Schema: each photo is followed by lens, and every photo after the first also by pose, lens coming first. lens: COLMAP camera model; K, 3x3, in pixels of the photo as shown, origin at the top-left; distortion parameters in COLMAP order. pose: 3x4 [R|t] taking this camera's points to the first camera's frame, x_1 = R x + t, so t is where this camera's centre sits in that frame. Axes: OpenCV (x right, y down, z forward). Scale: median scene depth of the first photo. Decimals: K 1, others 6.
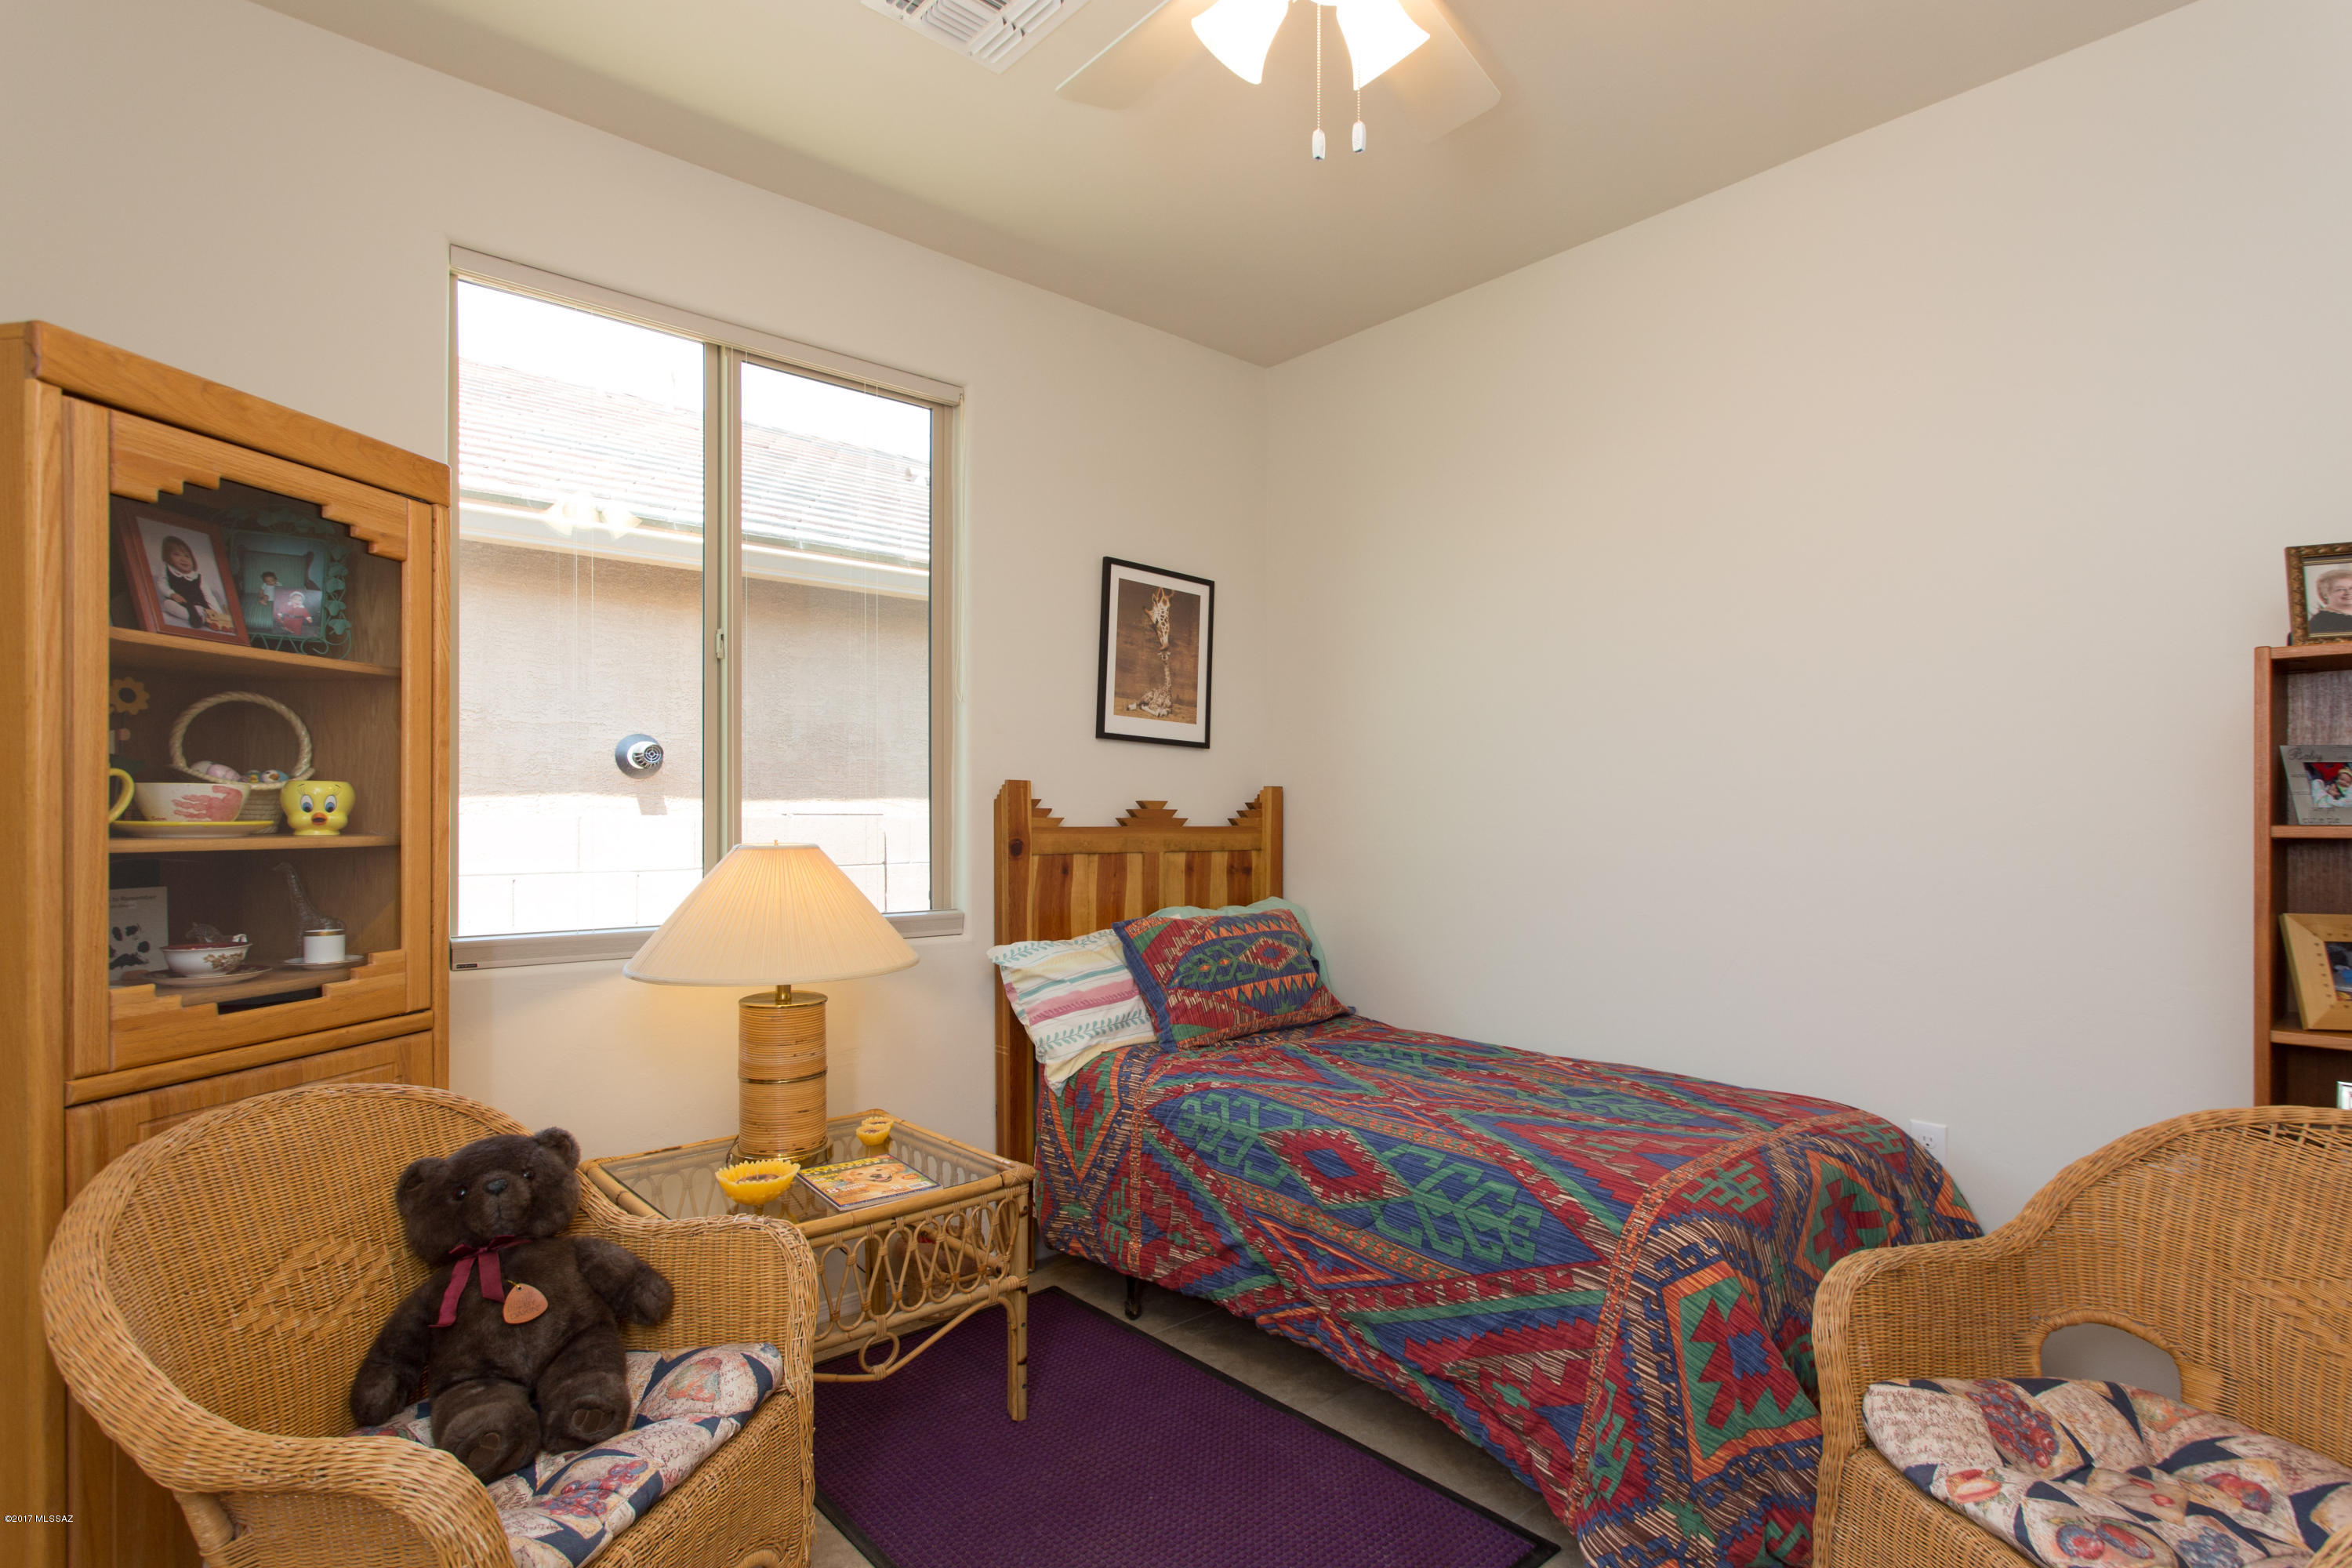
lens RADIAL K [[1224.4, 0, 1227.5], [0, 1224.4, 779.9], [0, 0, 1]] dist [-0.058730, 0.024382]
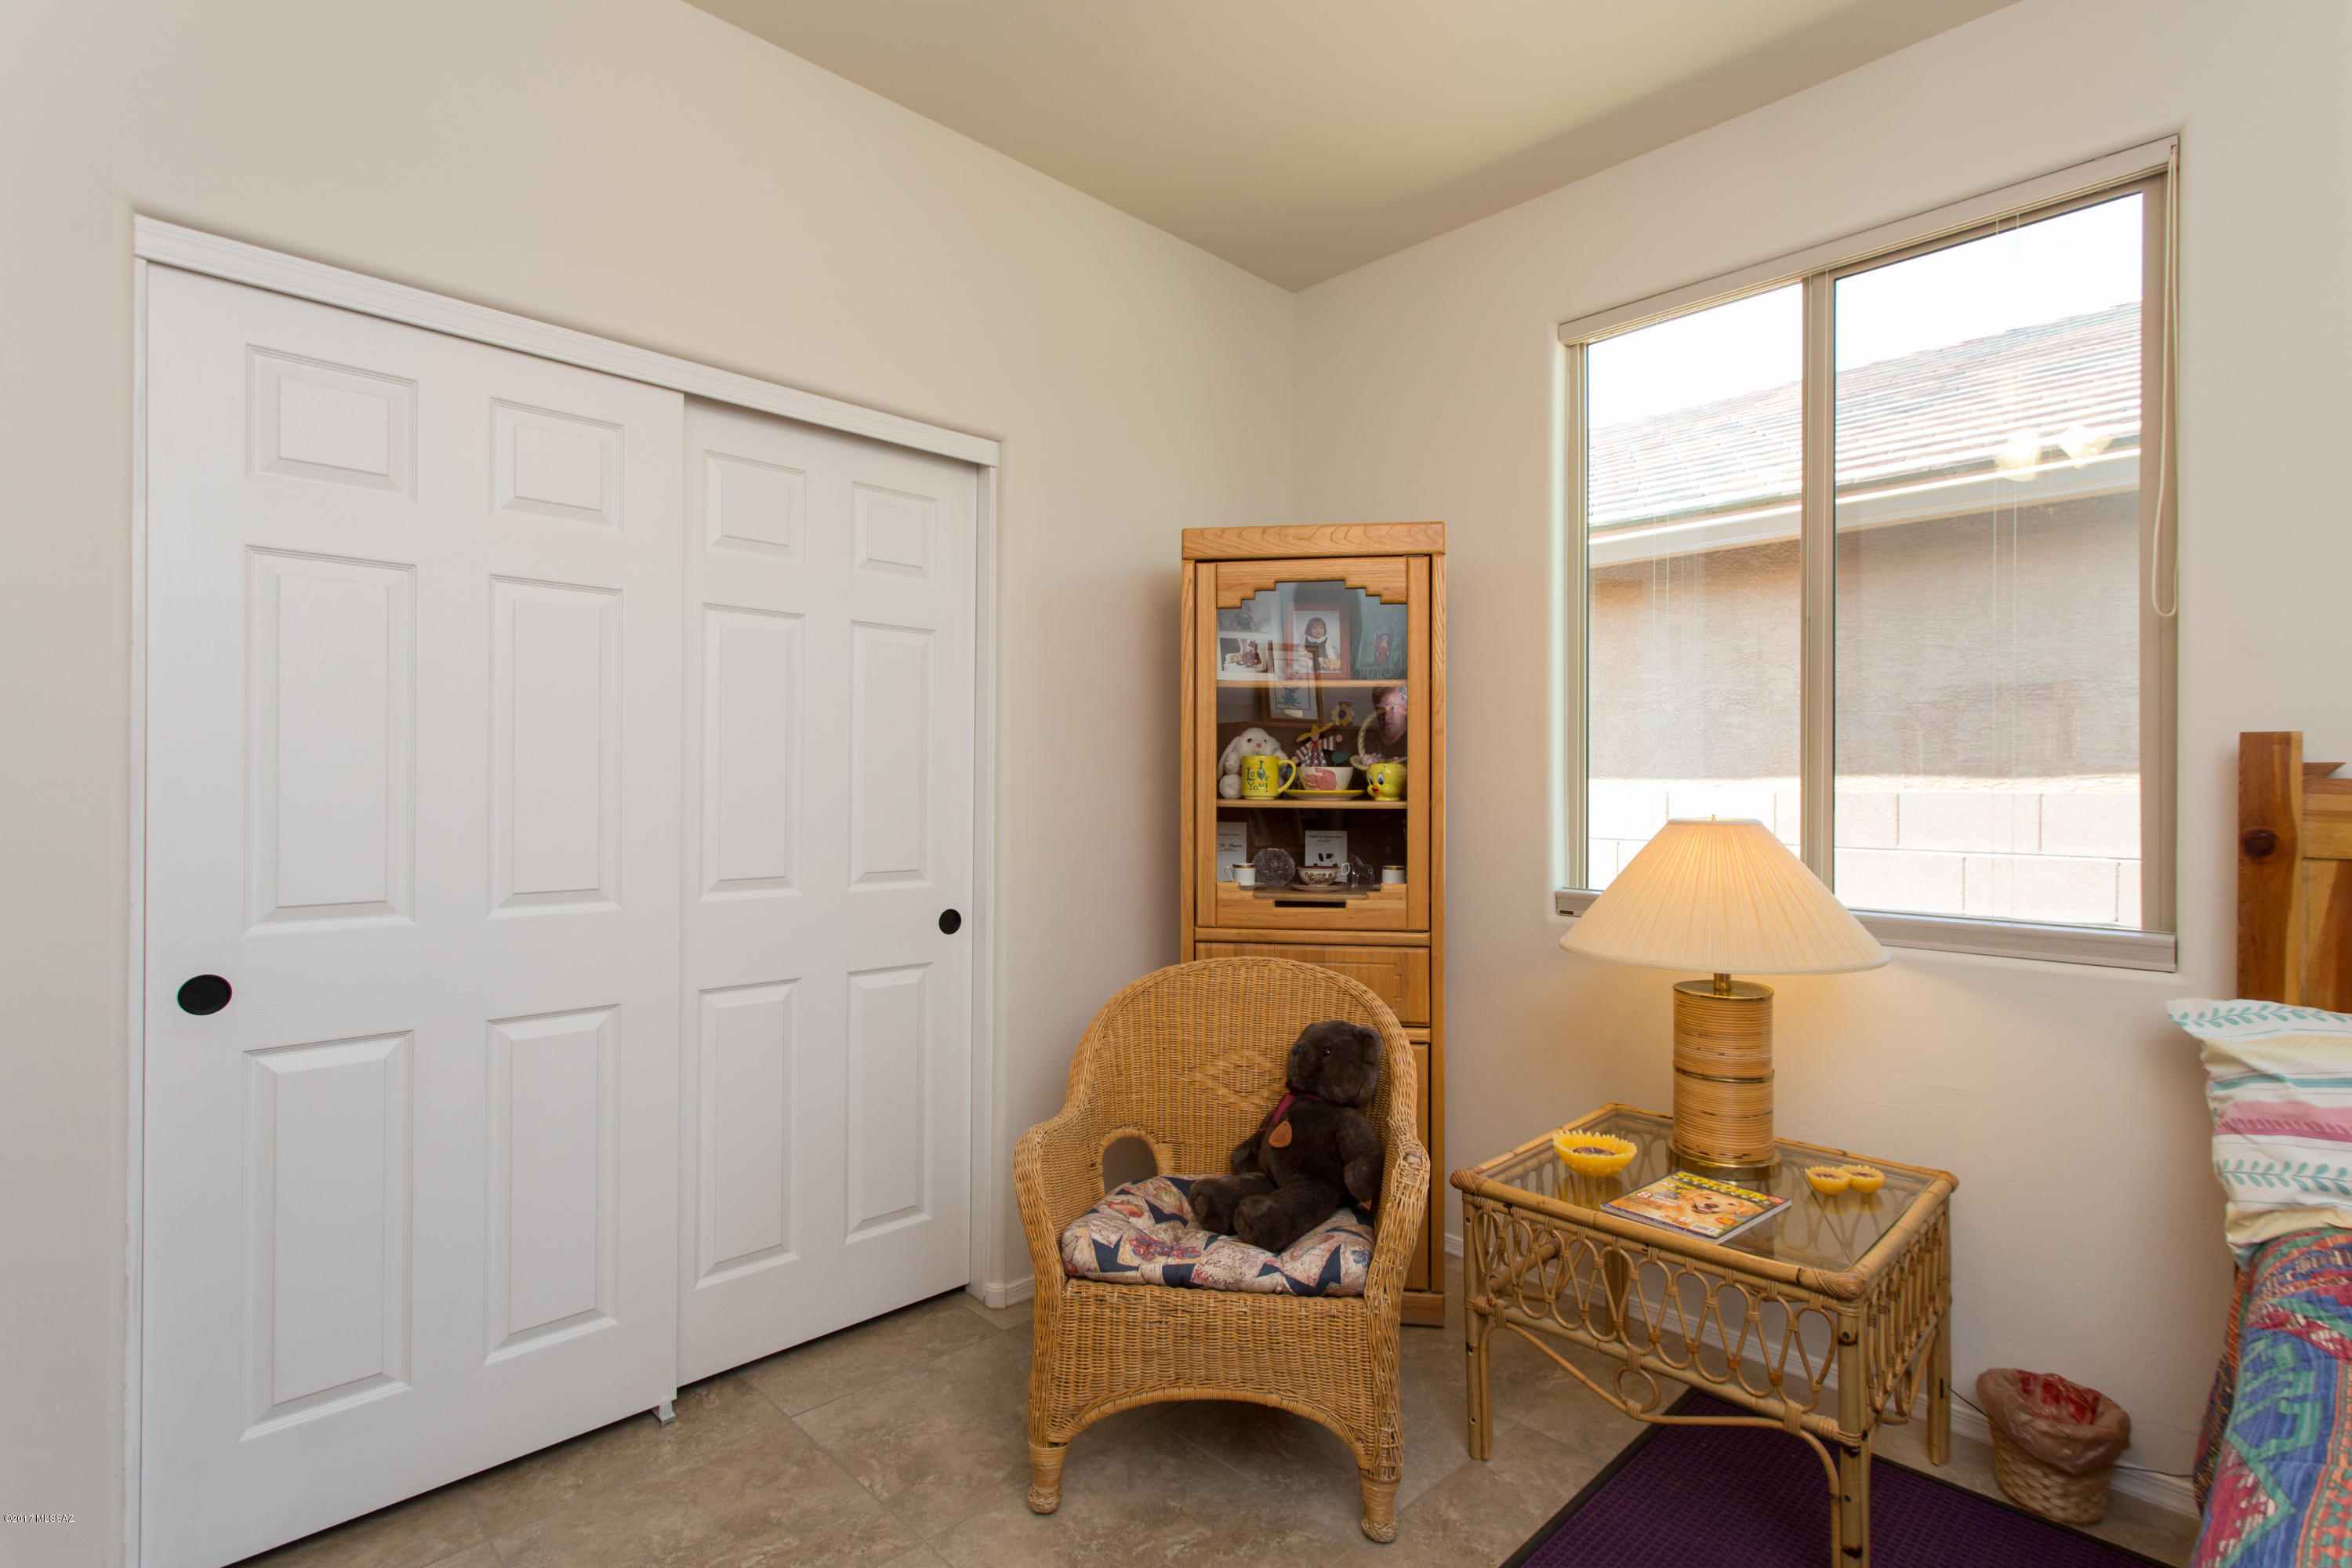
lens RADIAL K [[1108.0, 0, 1176.0], [0, 1108.0, 784.0], [0, 0, 1]] dist [-0.027926, 0.000411]
pose [[-0.012140, -0.006902, -0.999902, 0.492479], [0.018403, 0.999805, -0.007125, 0.025401], [0.999757, -0.018488, -0.012010, 0.631026]]
